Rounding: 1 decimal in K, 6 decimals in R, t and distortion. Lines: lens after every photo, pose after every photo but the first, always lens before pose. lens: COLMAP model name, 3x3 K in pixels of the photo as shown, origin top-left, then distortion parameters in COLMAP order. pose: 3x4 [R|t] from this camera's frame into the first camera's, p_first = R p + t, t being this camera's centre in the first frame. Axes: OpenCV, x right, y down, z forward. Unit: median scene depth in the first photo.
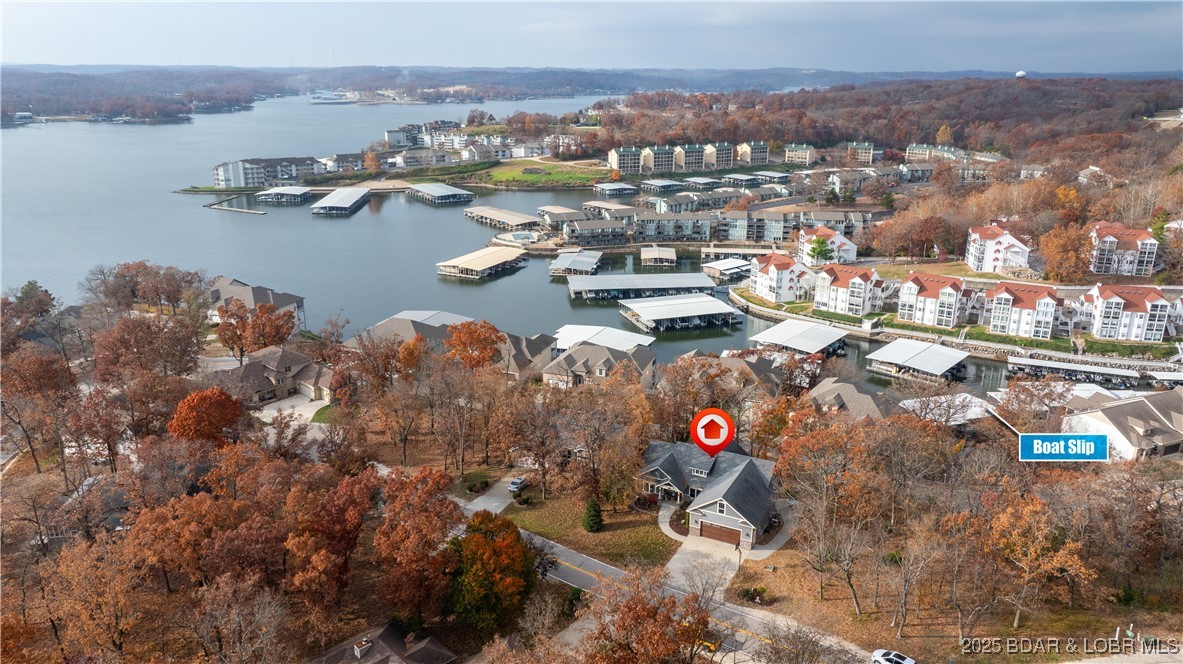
lens RADIAL K [[829.8, 0, 591.5], [0, 829.8, 332.0], [0, 0, 1]] dist [-0.006114, -0.001442]
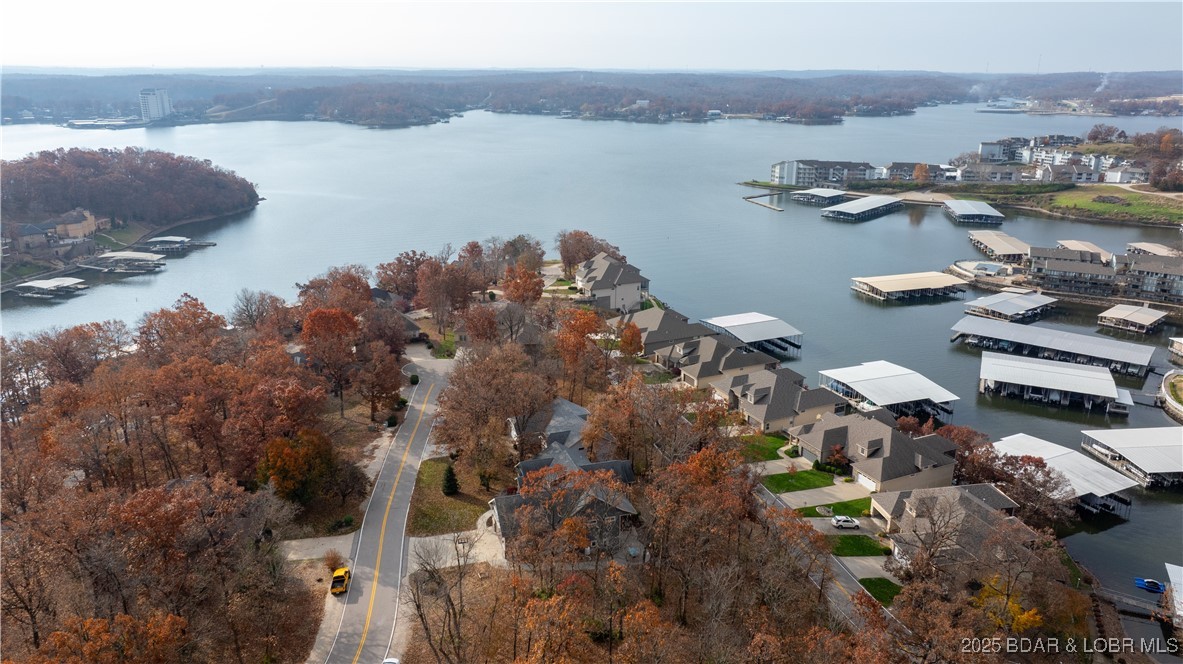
lens RADIAL K [[830.4, 0, 591.5], [0, 830.4, 332.0], [0, 0, 1]] dist [-0.034923, 0.047707]
pose [[0.711479, 0.211710, -0.670057, 0.151954], [-0.215435, 0.973335, 0.078780, -0.018473], [0.668869, 0.088303, 0.738117, 0.052346]]
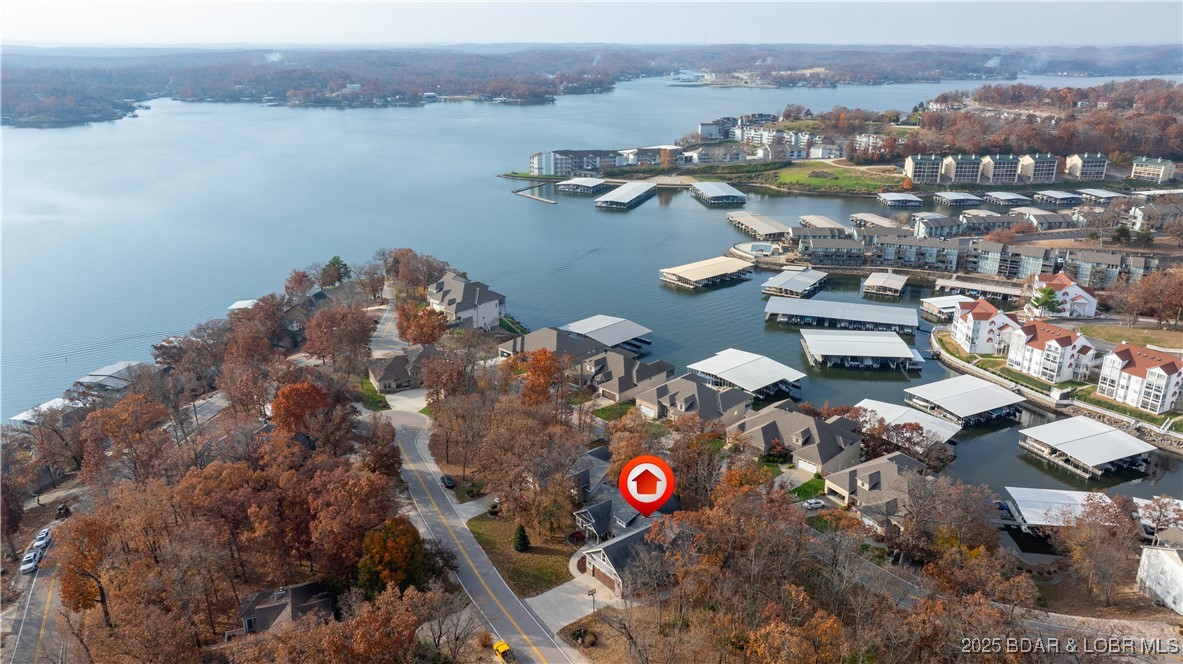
lens RADIAL K [[829.8, 0, 591.5], [0, 829.8, 332.0], [0, 0, 1]] dist [-0.006114, -0.001442]
pose [[0.911250, 0.129694, -0.390901, 0.095854], [-0.119634, 0.991553, 0.050095, -0.026918], [0.394096, 0.001115, 0.919069, -0.012868]]
